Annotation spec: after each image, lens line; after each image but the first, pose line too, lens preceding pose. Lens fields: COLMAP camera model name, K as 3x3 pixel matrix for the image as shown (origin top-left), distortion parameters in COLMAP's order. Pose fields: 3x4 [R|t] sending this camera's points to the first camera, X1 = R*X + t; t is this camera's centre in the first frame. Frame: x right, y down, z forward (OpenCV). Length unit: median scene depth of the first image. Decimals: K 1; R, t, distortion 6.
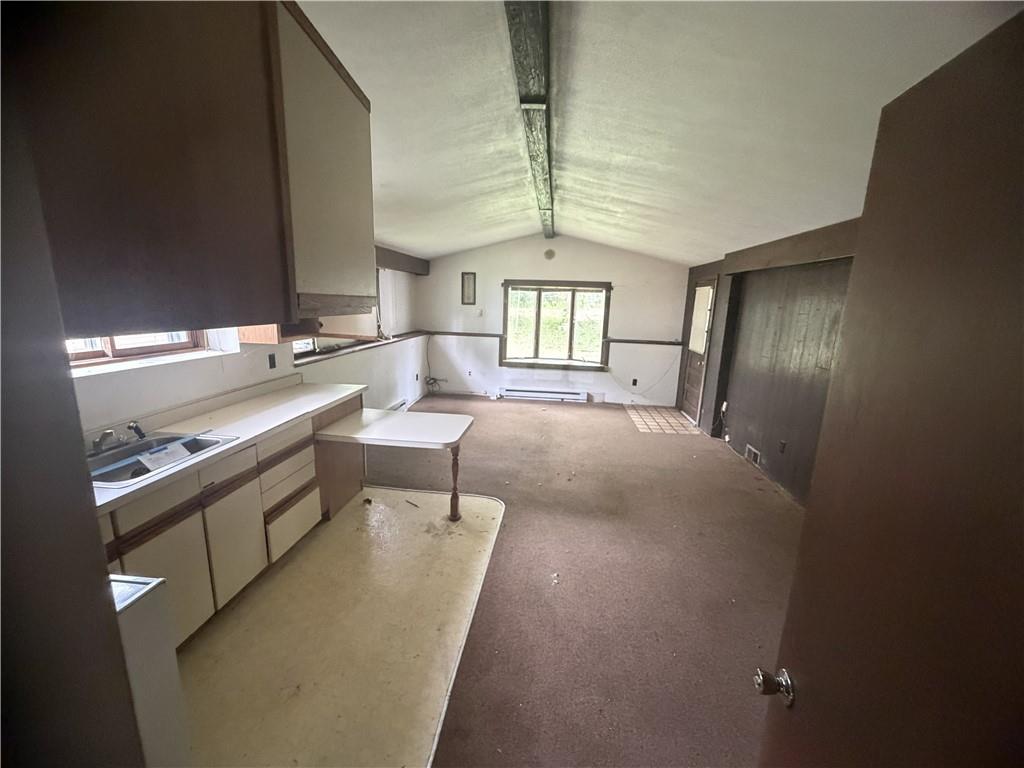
lens RADIAL K [[409.6, 0, 508.0], [0, 409.6, 385.2], [0, 0, 1]] dist [0.003556, 0.000374]
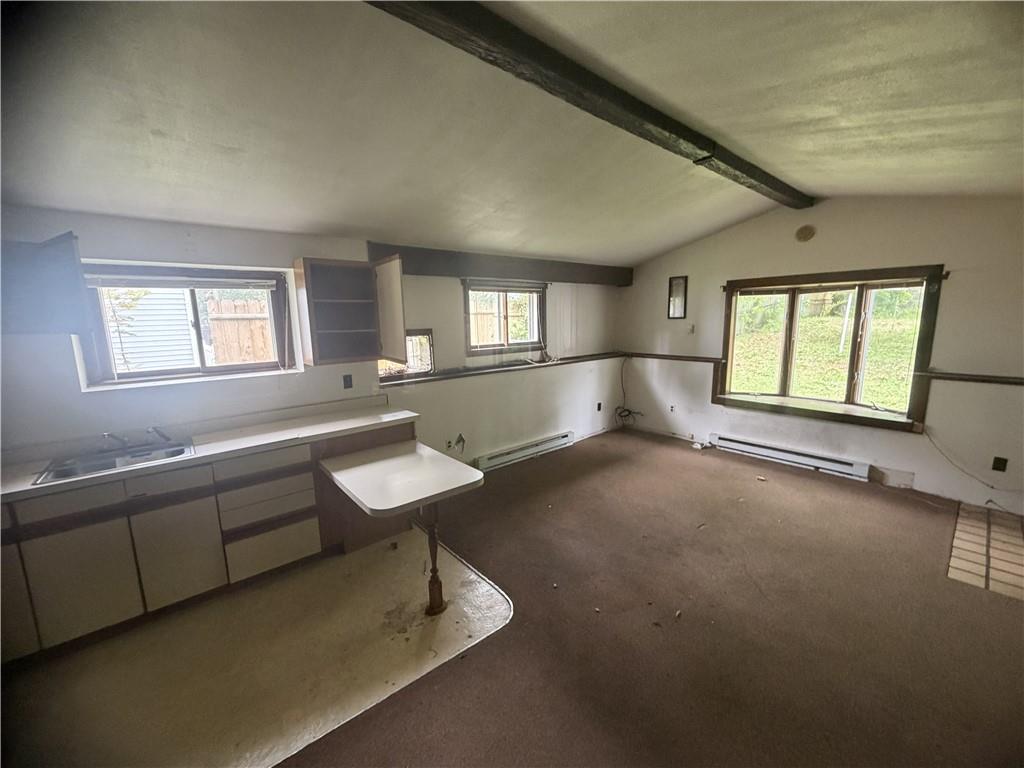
lens RADIAL K [[409.6, 0, 513.3], [0, 409.6, 382.7], [0, 0, 1]] dist [0.003556, 0.000374]
pose [[0.730987, 0.062709, -0.679504, 0.211832], [-0.097109, 0.995194, -0.012625, -0.039968], [0.675446, 0.075215, 0.733563, 0.250446]]
